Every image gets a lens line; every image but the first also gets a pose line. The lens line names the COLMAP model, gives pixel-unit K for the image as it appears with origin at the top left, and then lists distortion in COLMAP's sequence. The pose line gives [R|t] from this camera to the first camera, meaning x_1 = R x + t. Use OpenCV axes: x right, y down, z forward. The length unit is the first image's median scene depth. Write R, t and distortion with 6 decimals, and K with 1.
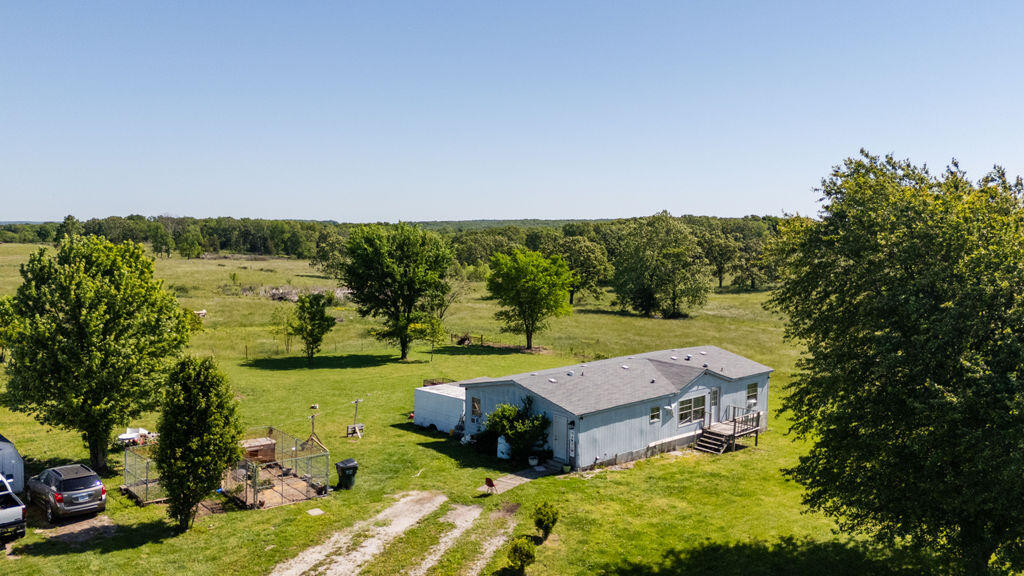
lens RADIAL K [[747.9, 0, 515.0], [0, 747.9, 285.3], [0, 0, 1]] dist [0.082583, -0.082983]
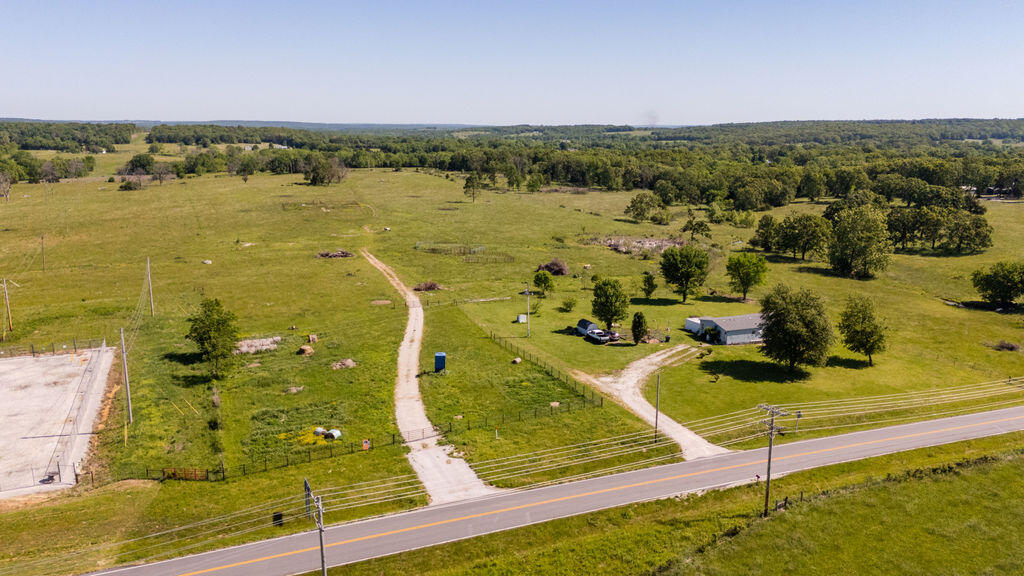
lens RADIAL K [[747.9, 0, 515.0], [0, 747.9, 285.3], [0, 0, 1]] dist [0.082583, -0.082983]
pose [[0.928364, 0.072155, -0.364601, 0.234398], [-0.023478, 0.990400, 0.136220, -0.284012], [0.370930, -0.117902, 0.921146, -1.488771]]
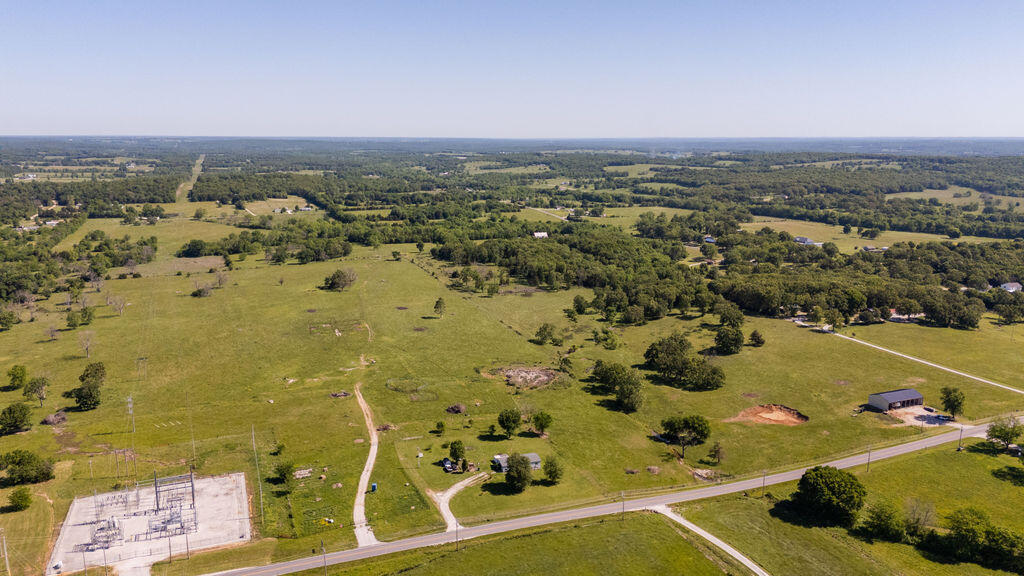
lens RADIAL K [[747.9, 0, 515.0], [0, 747.9, 285.3], [0, 0, 1]] dist [0.082583, -0.082983]
pose [[0.918766, 0.073225, -0.387953, 1.807656], [-0.026703, 0.991925, 0.123983, -1.580984], [0.393899, -0.103551, 0.913302, -3.531171]]
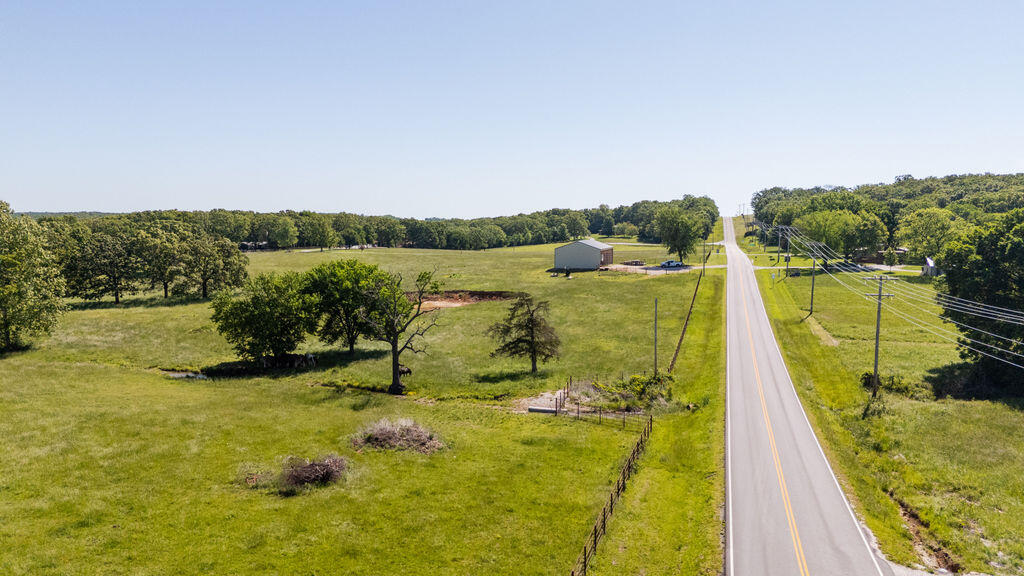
lens RADIAL K [[747.9, 0, 515.0], [0, 747.9, 285.3], [0, 0, 1]] dist [0.082583, -0.082983]
pose [[0.872447, -0.045145, 0.486619, 0.581571], [0.040842, 0.998976, 0.019453, -0.030395], [-0.486999, 0.002903, 0.873397, 0.266454]]
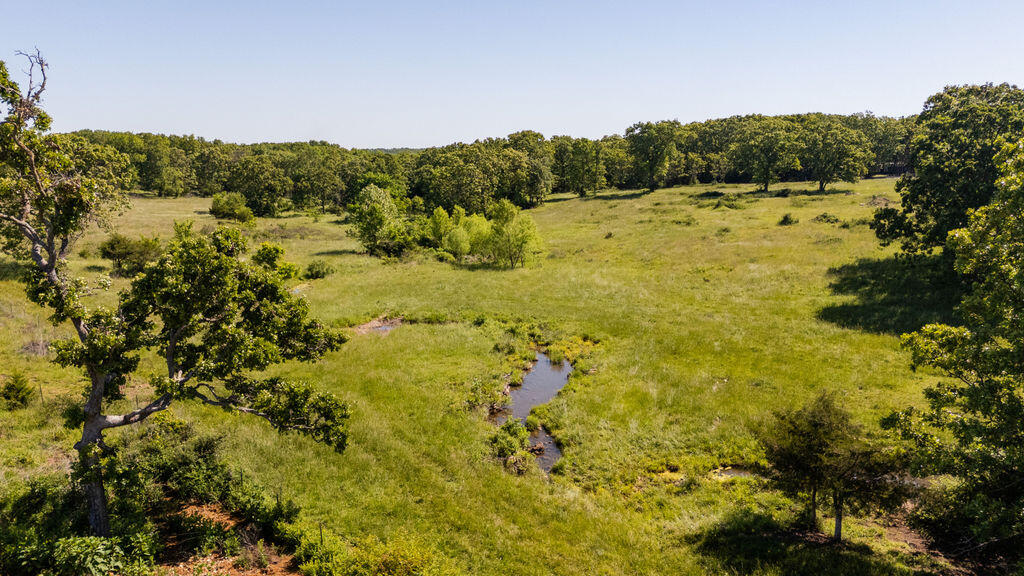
lens RADIAL K [[747.9, 0, 515.0], [0, 747.9, 285.3], [0, 0, 1]] dist [0.082583, -0.082983]
pose [[0.998768, -0.016364, 0.046847, -0.233312], [0.011984, 0.995659, 0.092300, -0.104992], [-0.048154, -0.091625, 0.994629, 2.464334]]
